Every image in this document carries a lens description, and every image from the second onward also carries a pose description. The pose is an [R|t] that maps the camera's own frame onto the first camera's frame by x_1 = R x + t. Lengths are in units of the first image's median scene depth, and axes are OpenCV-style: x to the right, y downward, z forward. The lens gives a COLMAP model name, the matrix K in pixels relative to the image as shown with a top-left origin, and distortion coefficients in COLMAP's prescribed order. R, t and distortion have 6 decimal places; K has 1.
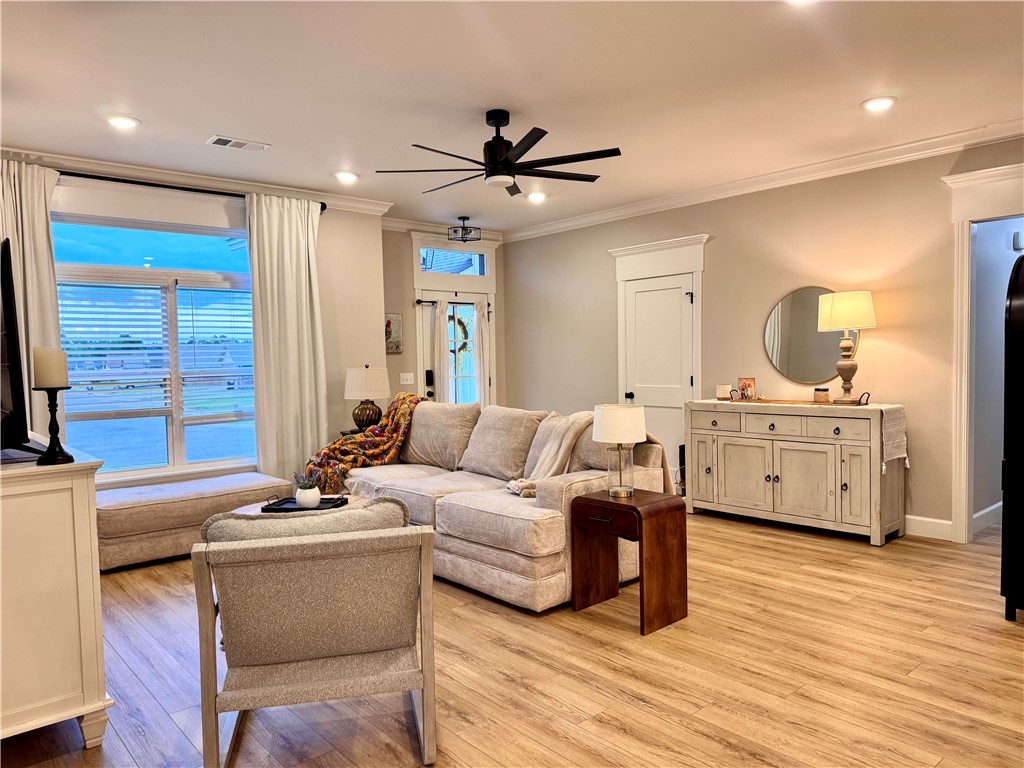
lens RADIAL K [[717.6, 0, 506.2], [0, 717.6, 394.4], [0, 0, 1]] dist [0.047153, -0.045374]
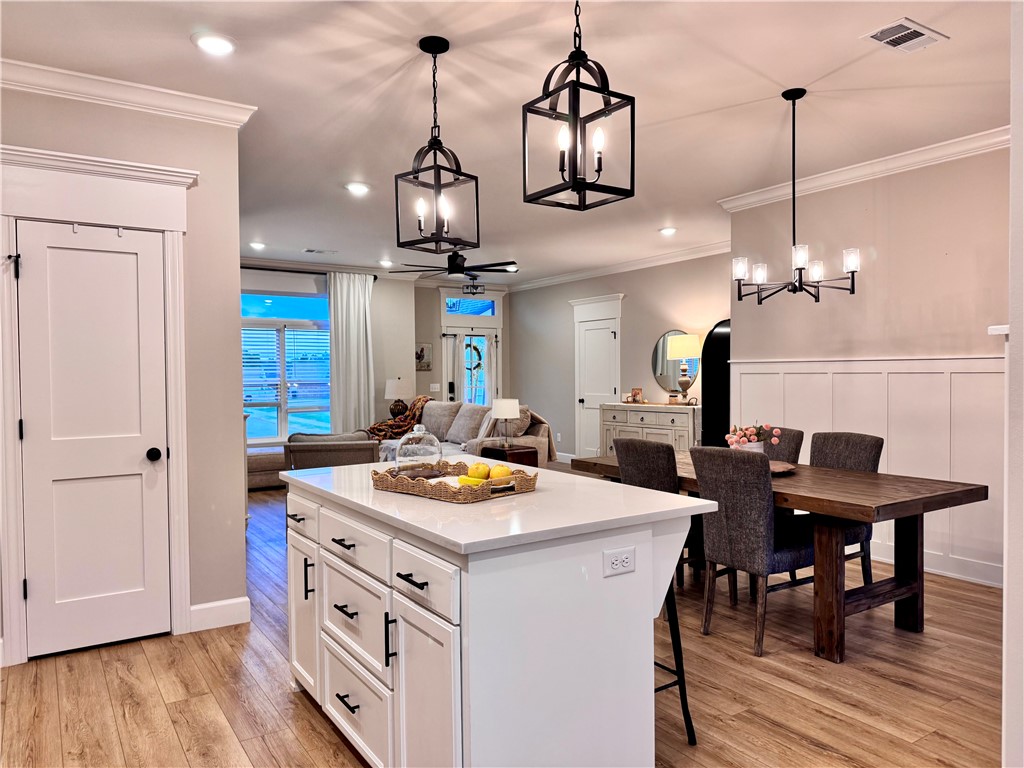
lens RADIAL K [[717.6, 0, 517.9], [0, 717.6, 386.1], [0, 0, 1]] dist [0.047153, -0.045374]
pose [[0.992745, 0.012426, -0.119596, 0.333104], [-0.016704, 0.999254, -0.034830, 0.037399], [0.119074, 0.036575, 0.992212, -0.697399]]
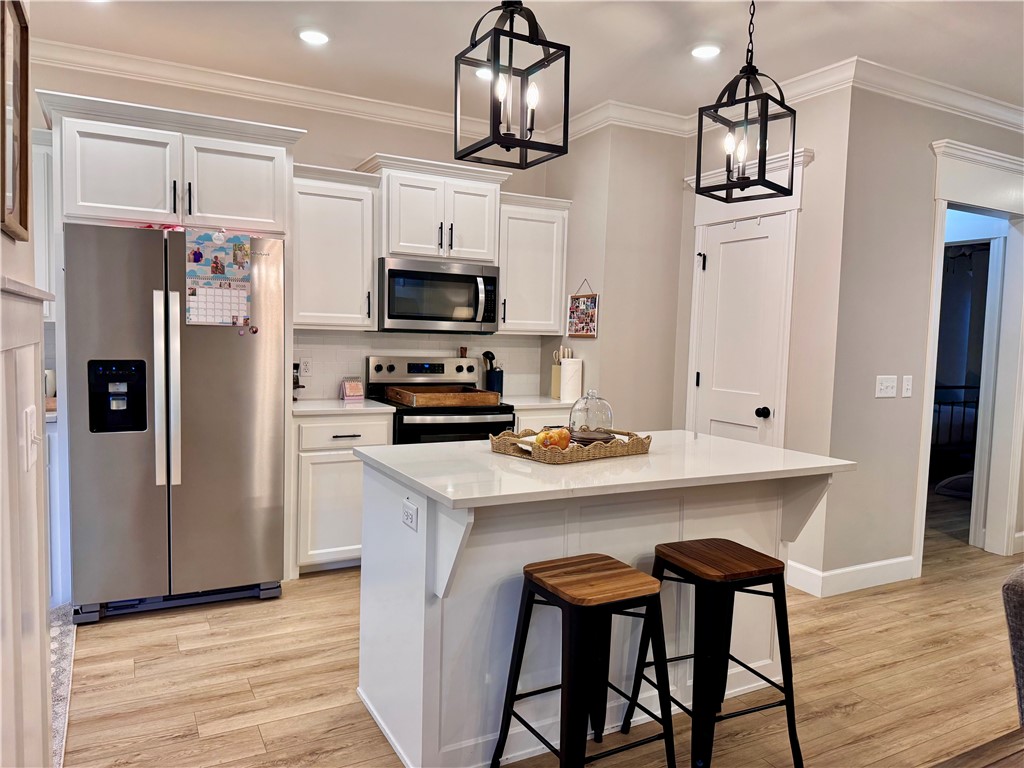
lens RADIAL K [[717.6, 0, 514.0], [0, 717.6, 379.0], [0, 0, 1]] dist [0.047153, -0.045374]
pose [[-0.206915, 0.076055, -0.975398, 0.789322], [-0.078485, 0.992470, 0.094036, -0.010163], [0.975206, 0.096011, -0.199388, -0.082126]]
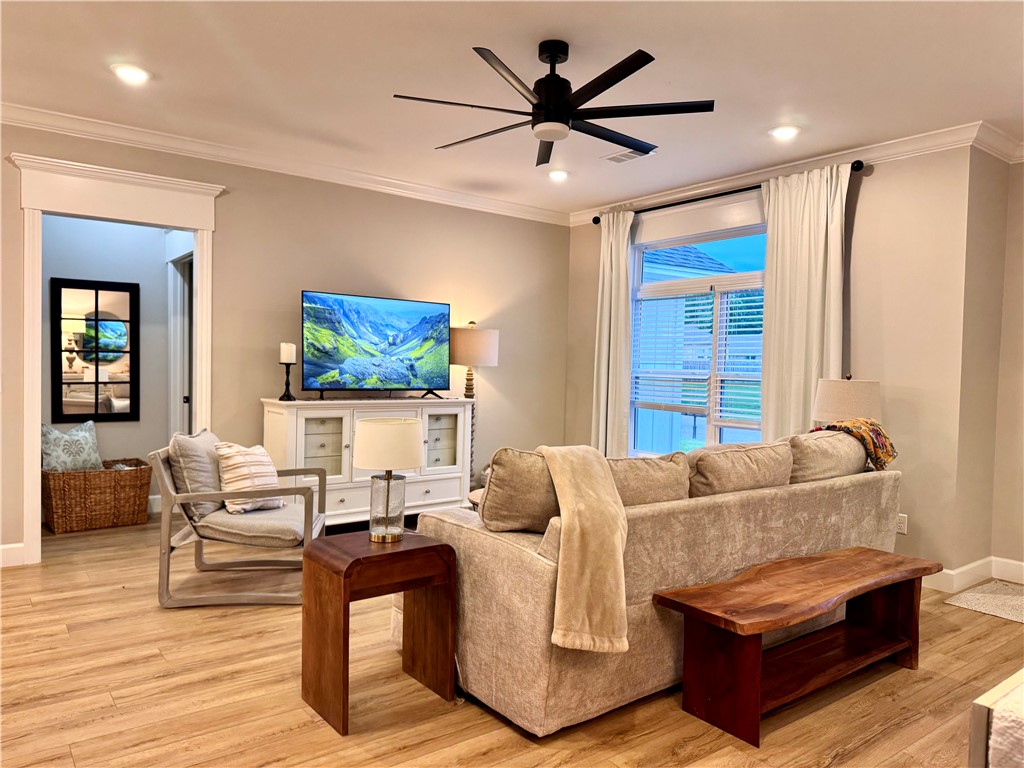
lens RADIAL K [[717.6, 0, 508.4], [0, 717.6, 389.2], [0, 0, 1]] dist [0.047153, -0.045374]
pose [[-0.062044, 0.056331, -0.996482, 0.724599], [-0.080982, 0.994830, 0.061280, -0.059166], [0.994783, 0.084499, -0.057162, 0.934649]]
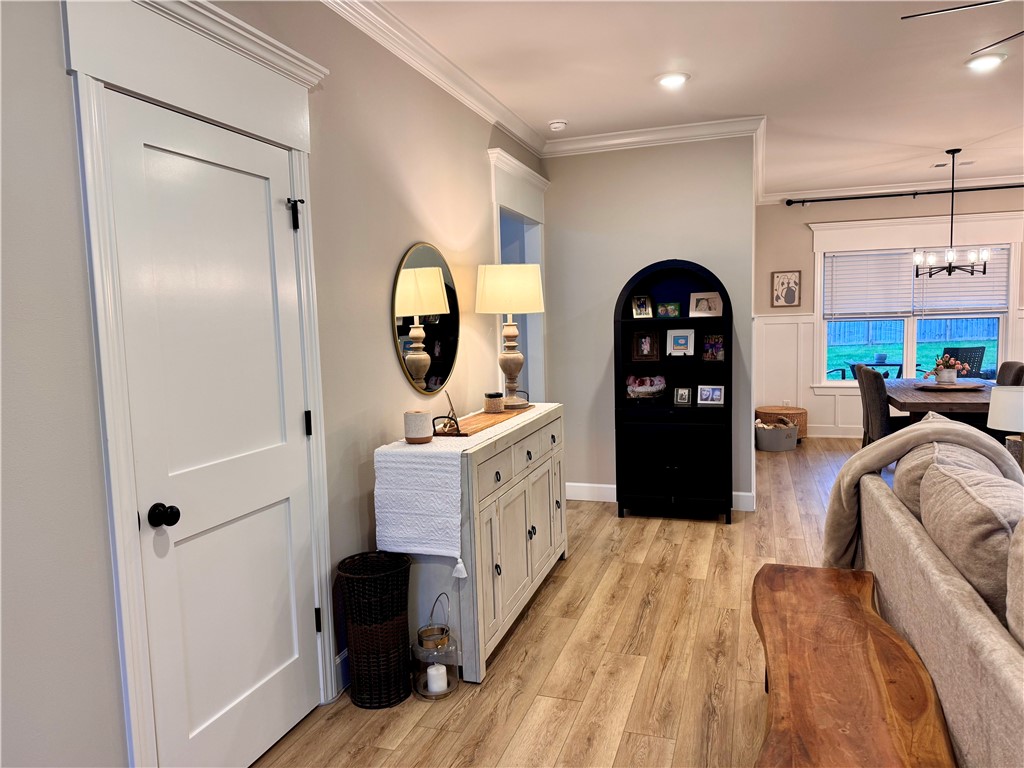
lens RADIAL K [[717.6, 0, 512.5], [0, 717.6, 381.8], [0, 0, 1]] dist [0.047153, -0.045374]
pose [[-0.511518, -0.039577, 0.858361, -0.212595], [0.084904, 0.991722, 0.096323, -0.100673], [-0.855068, 0.122149, -0.503924, 1.560095]]
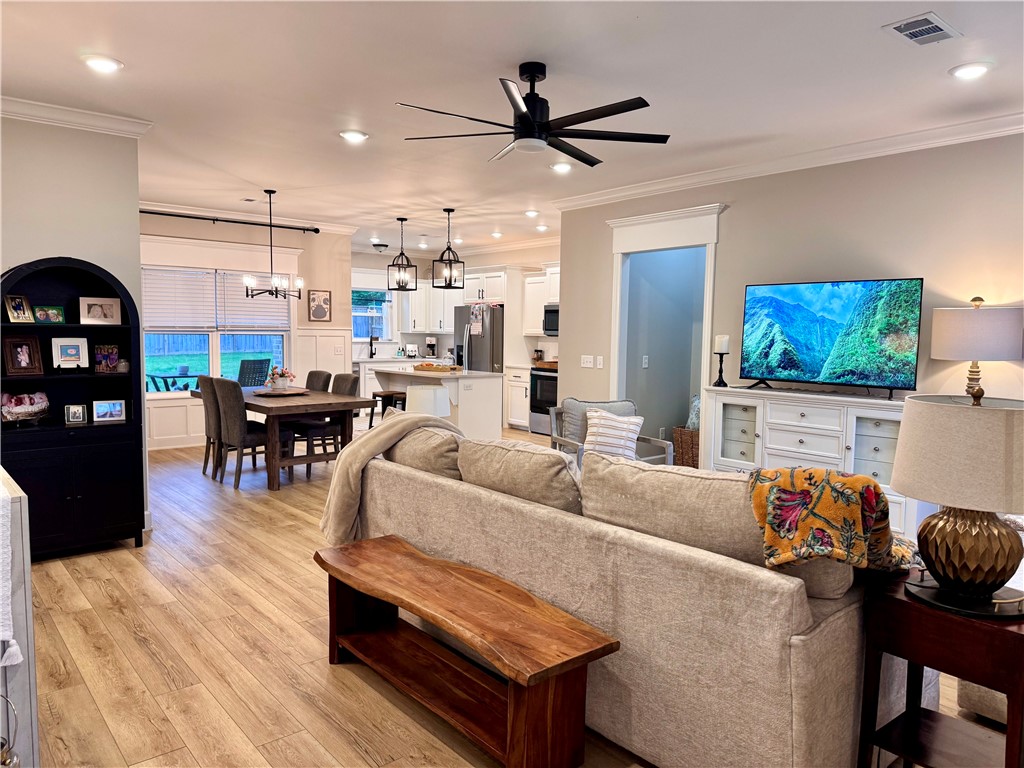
lens RADIAL K [[717.6, 0, 512.5], [0, 717.6, 387.7], [0, 0, 1]] dist [0.047153, -0.045374]
pose [[-0.999971, 0.006826, 0.003400, 0.010957], [0.007227, 0.990566, 0.136847, -0.114422], [-0.002434, 0.136867, -0.990586, 1.739930]]
